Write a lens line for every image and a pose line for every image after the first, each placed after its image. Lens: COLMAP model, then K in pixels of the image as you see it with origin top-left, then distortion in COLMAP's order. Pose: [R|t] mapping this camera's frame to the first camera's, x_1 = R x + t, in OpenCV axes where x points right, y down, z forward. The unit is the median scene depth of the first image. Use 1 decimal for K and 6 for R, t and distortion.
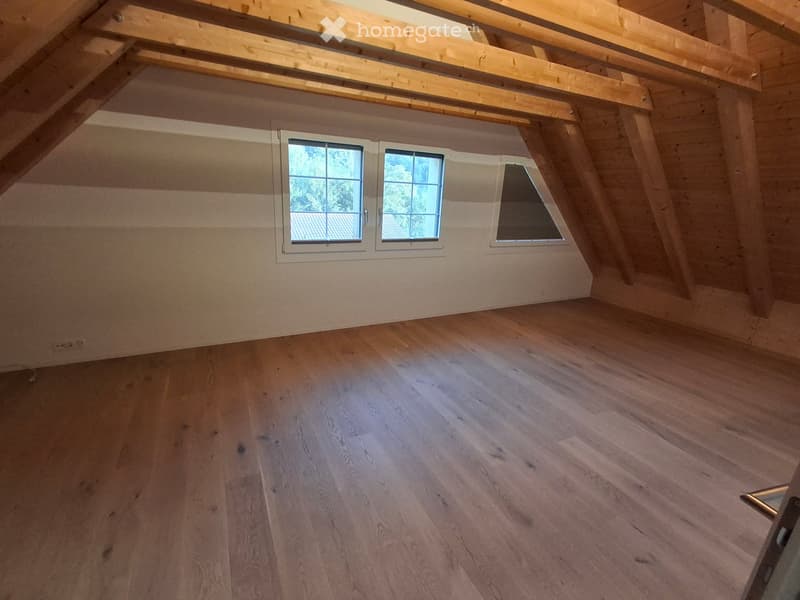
lens RADIAL K [[362.8, 0, 396.5], [0, 362.8, 298.6], [0, 0, 1]] dist [0.001272, 0.000943]
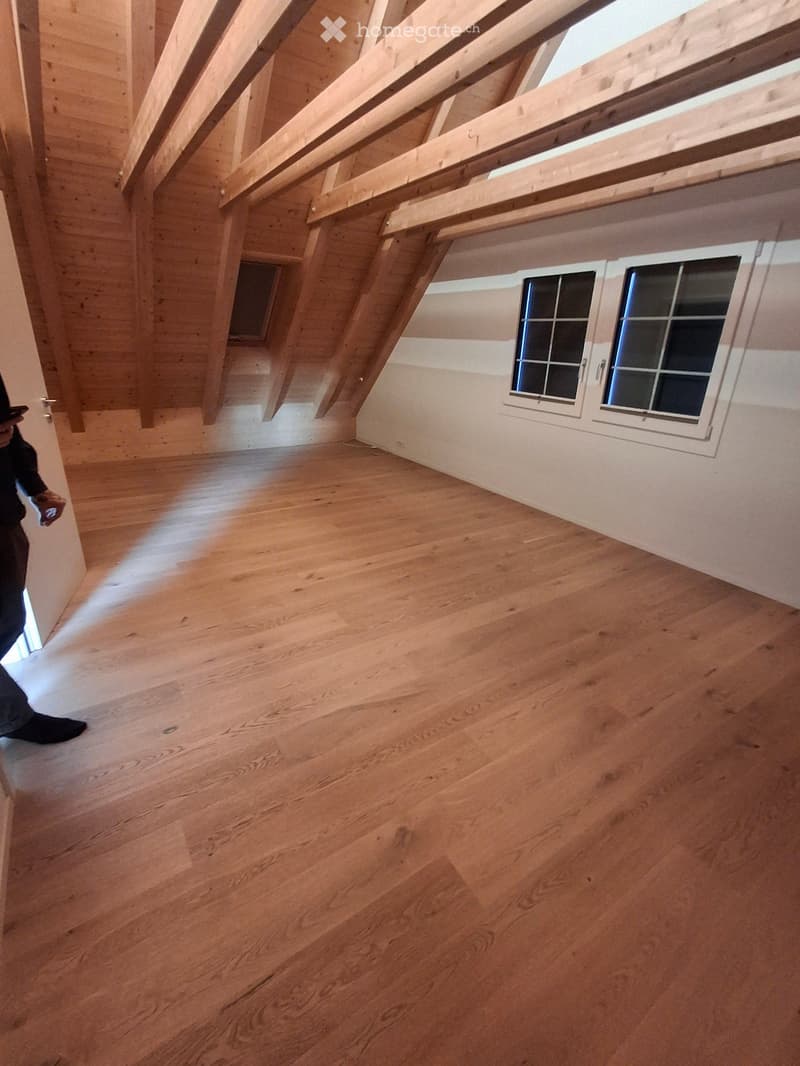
lens RADIAL K [[483.5, 0, 403.2], [0, 483.5, 528.1], [0, 0, 1]] dist [0.001272, 0.000943]
pose [[0.116432, 0.324113, -0.938826, 1.280922], [-0.304531, 0.911375, 0.276868, -0.130906], [0.945359, 0.253666, 0.204815, 0.754493]]
